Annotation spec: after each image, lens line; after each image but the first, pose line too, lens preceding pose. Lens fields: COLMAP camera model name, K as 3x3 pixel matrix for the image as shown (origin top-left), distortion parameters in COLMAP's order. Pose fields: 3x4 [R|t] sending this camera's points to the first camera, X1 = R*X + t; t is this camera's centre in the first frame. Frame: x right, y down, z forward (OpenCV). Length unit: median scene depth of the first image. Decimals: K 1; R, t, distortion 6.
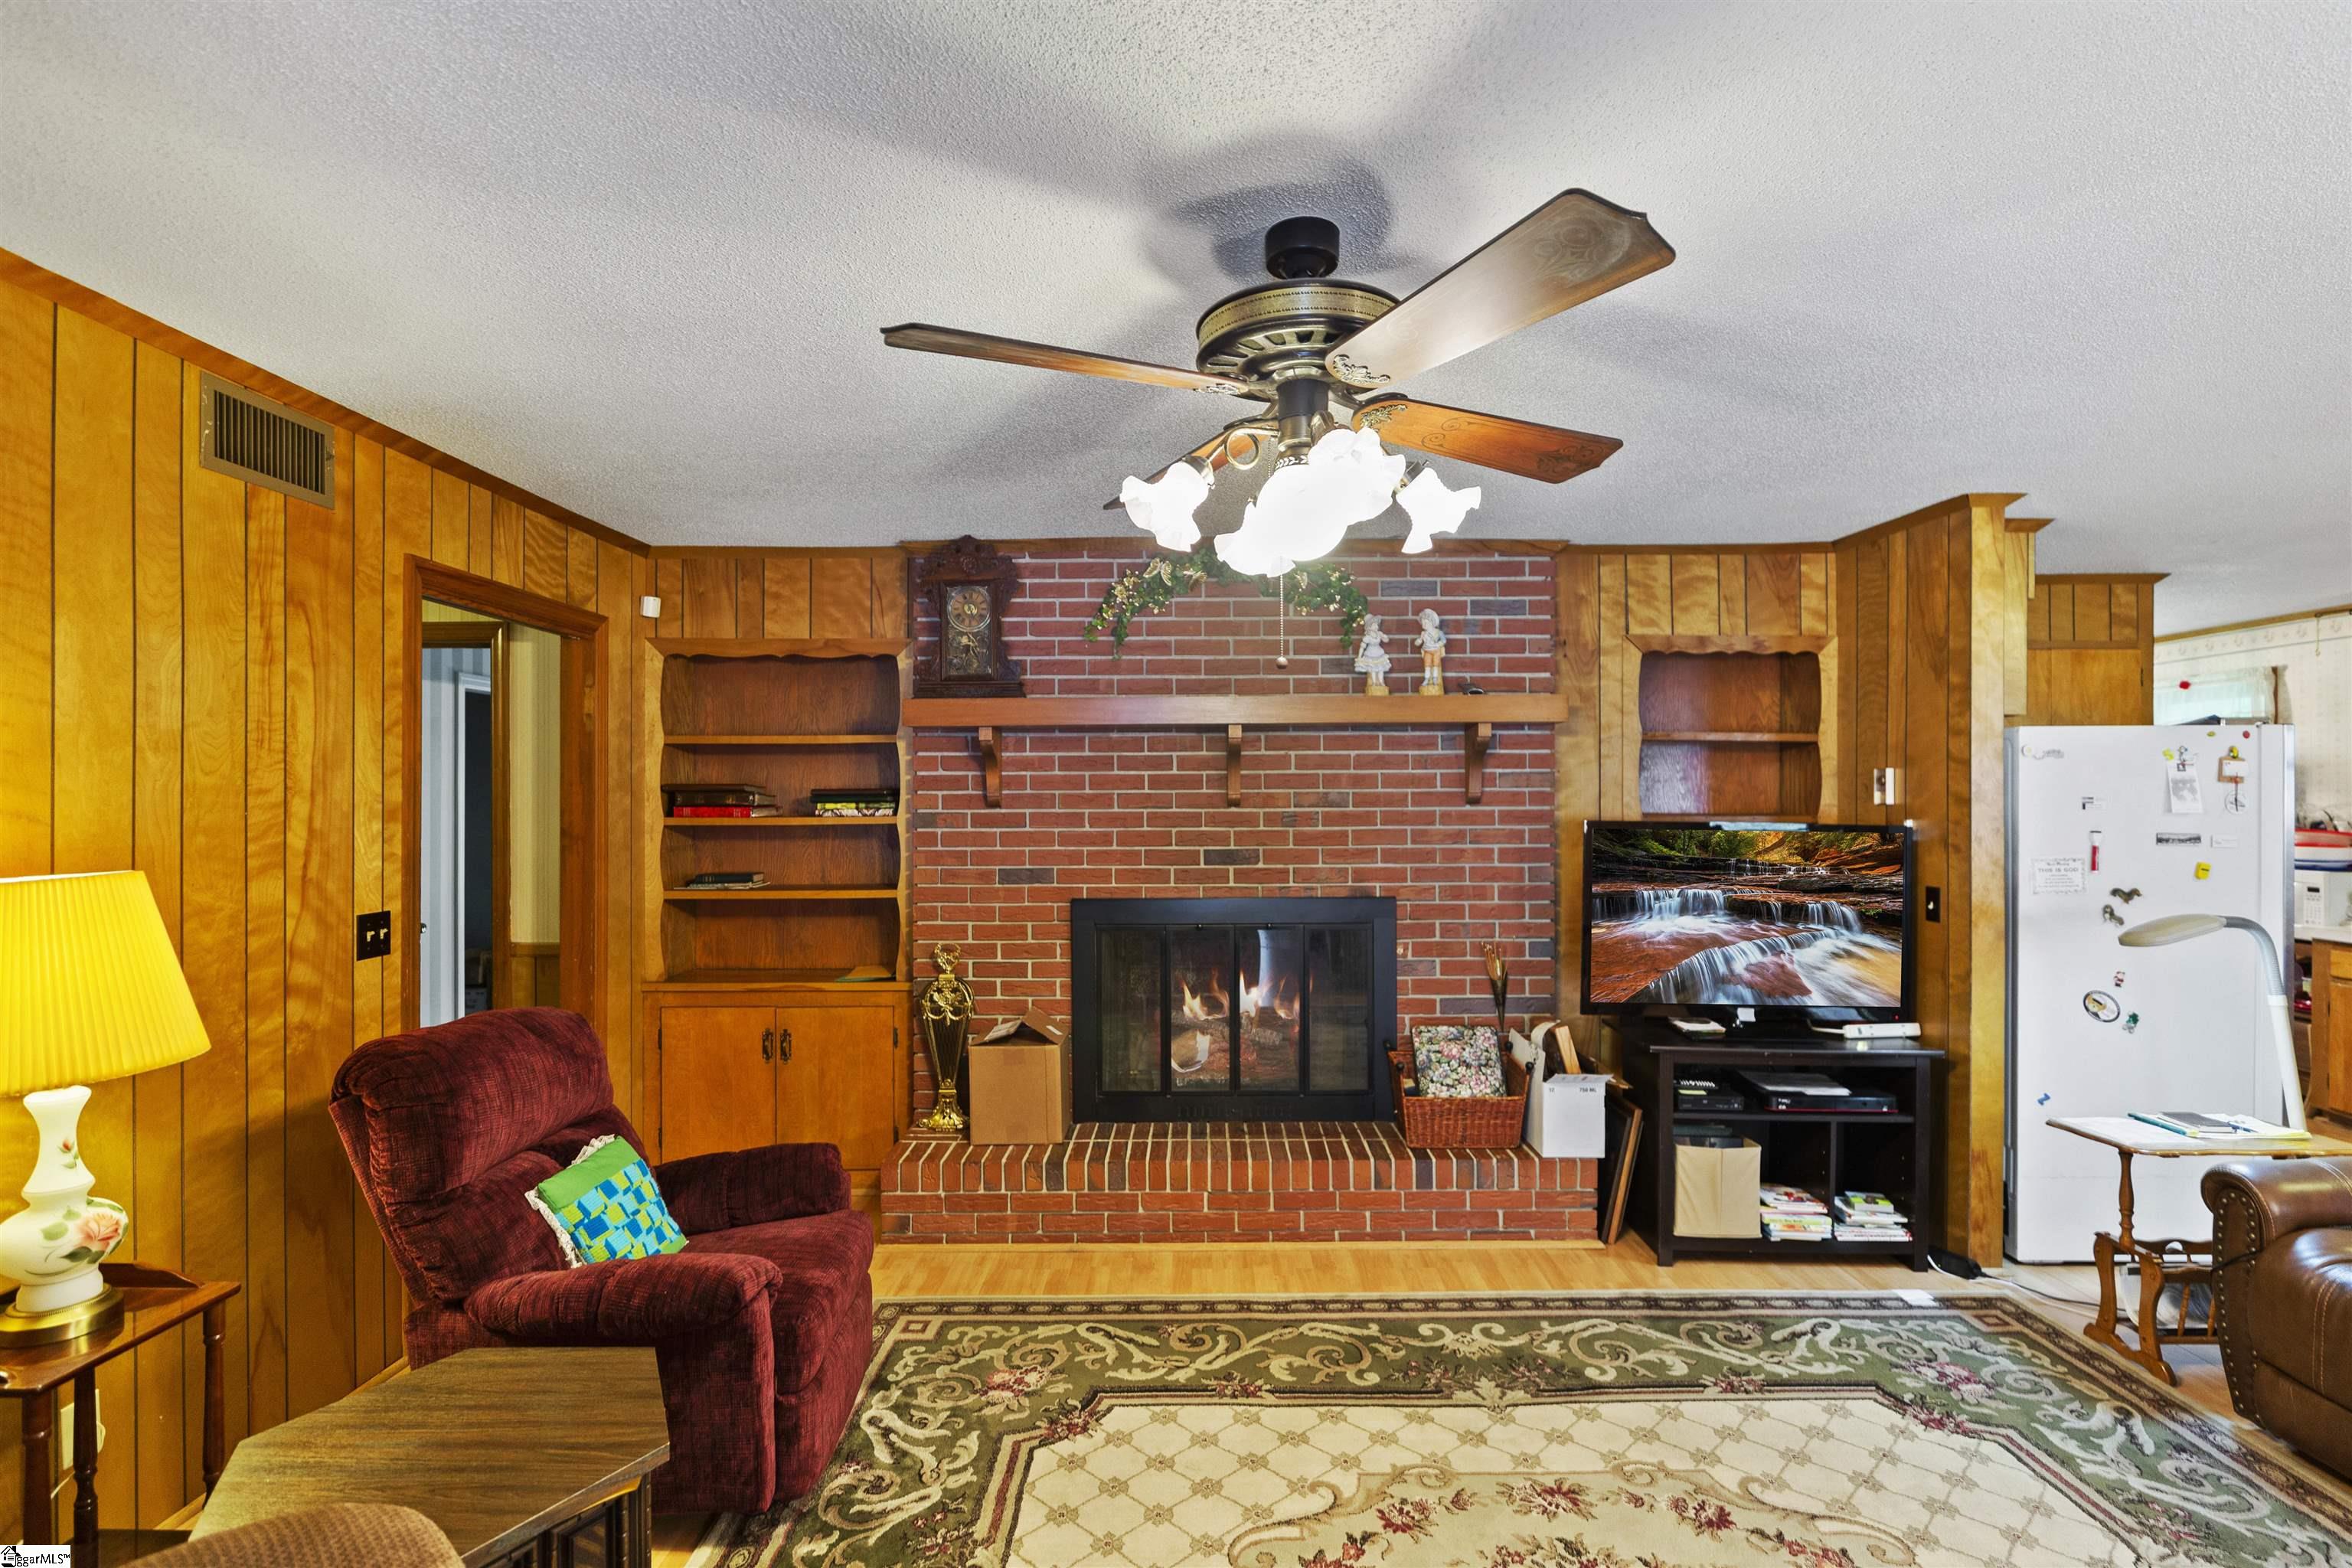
lens RADIAL K [[1080.9, 0, 1206.5], [0, 1080.9, 801.9], [0, 0, 1]] dist [-0.004191, -0.000209]
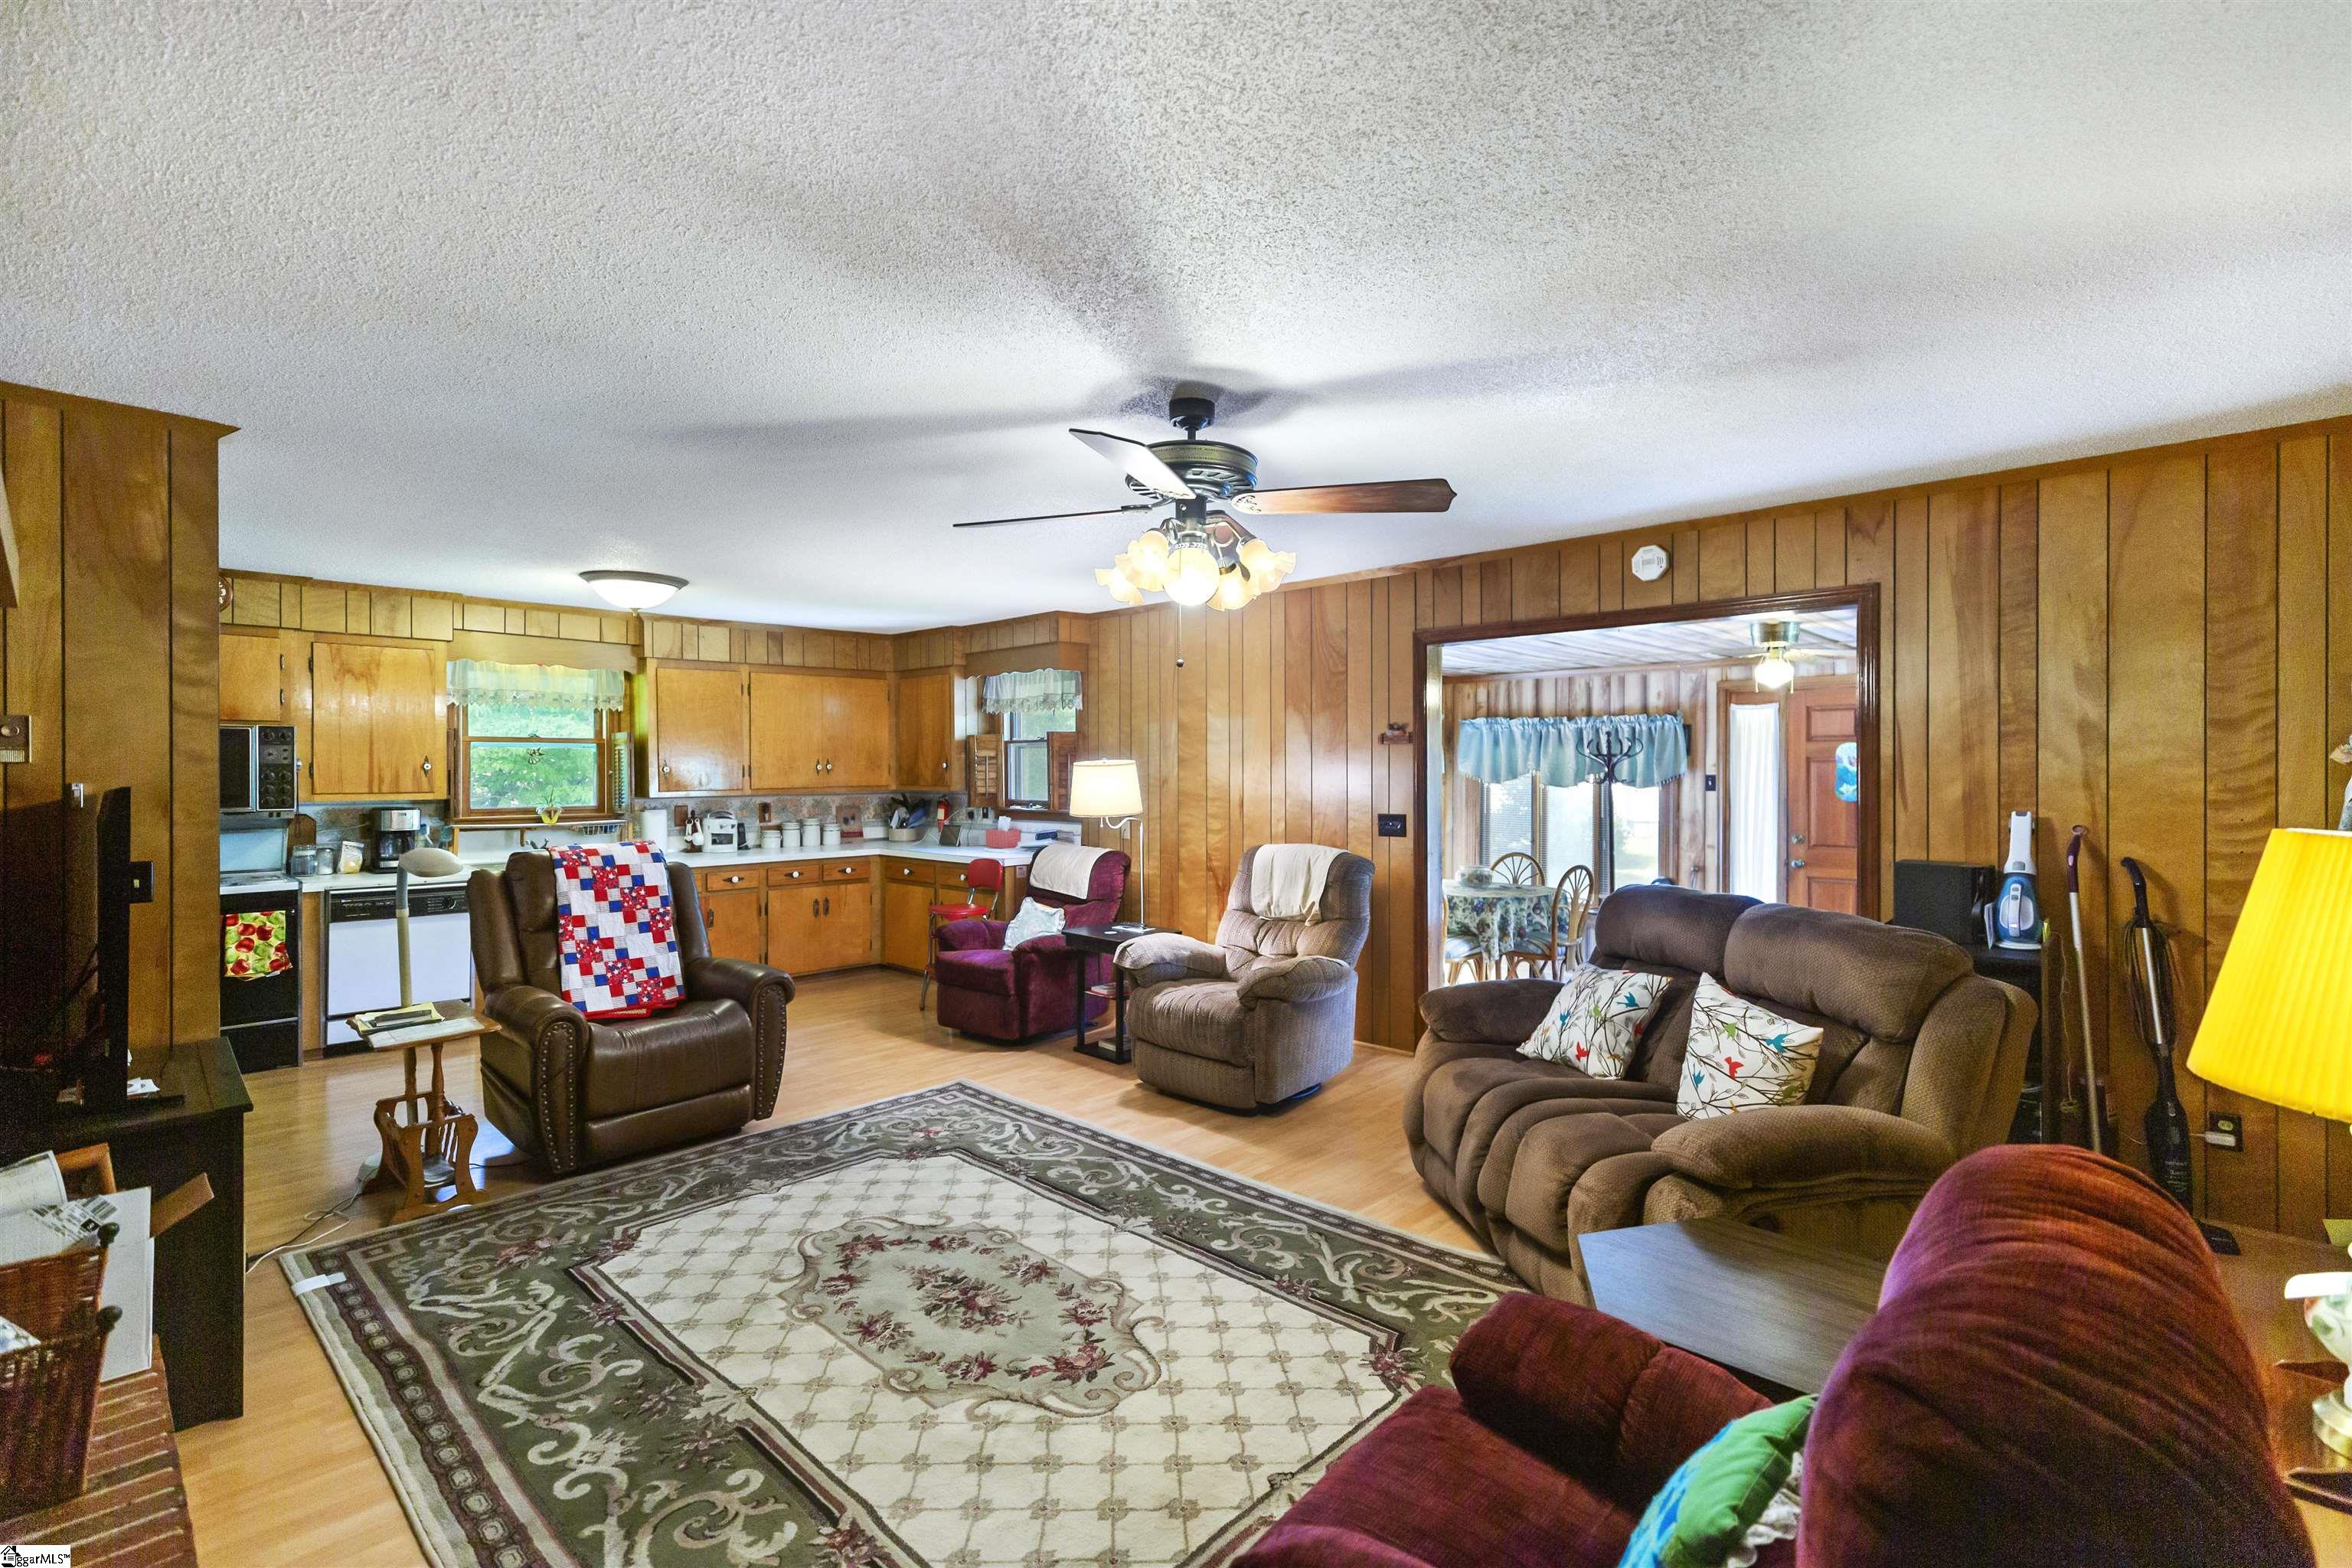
lens RADIAL K [[1080.9, 0, 1167.6], [0, 1080.9, 772.2], [0, 0, 1]] dist [-0.004191, -0.000209]
pose [[-0.705148, -0.000169, 0.709061, -0.486711], [0.003466, 0.999987, 0.003686, 0.009568], [-0.709052, 0.005057, -0.705138, 1.026424]]
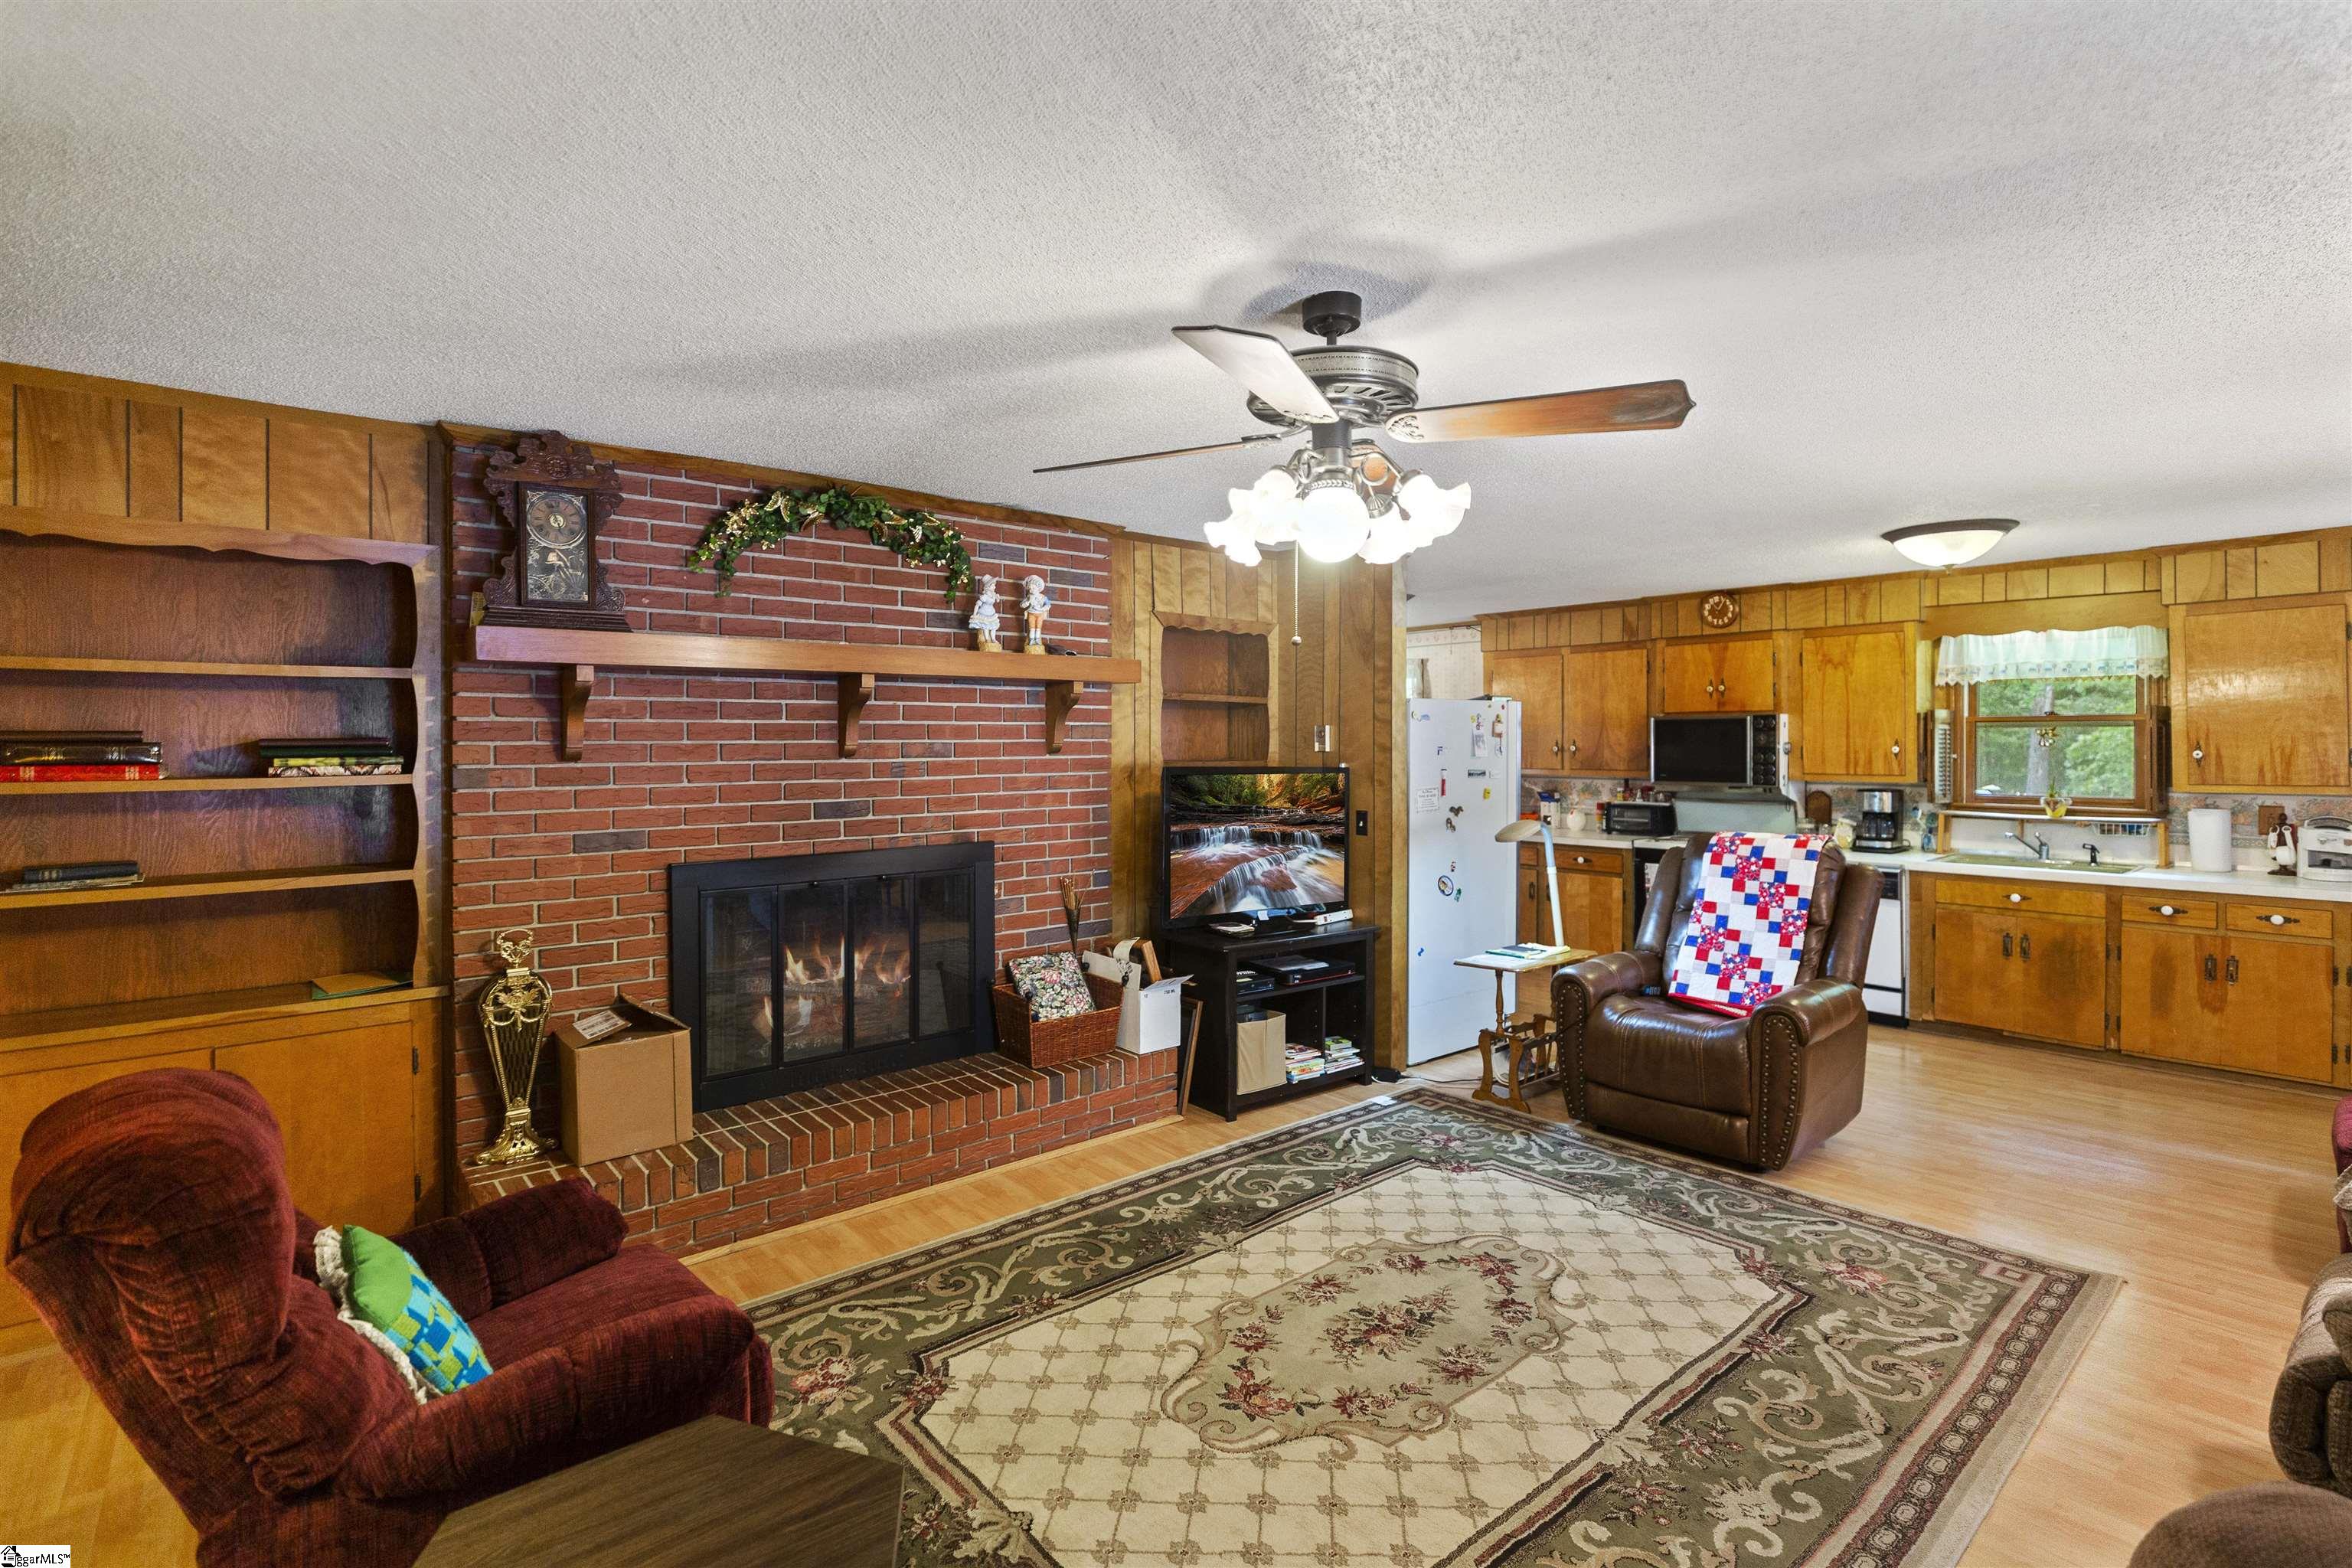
lens RADIAL K [[1080.9, 0, 1177.5], [0, 1080.9, 753.7], [0, 0, 1]] dist [-0.004191, -0.000209]
pose [[0.773944, -0.006792, 0.633218, -0.400718], [0.003765, 0.999974, 0.006125, -0.004638], [-0.633243, -0.002356, 0.773949, 0.067109]]
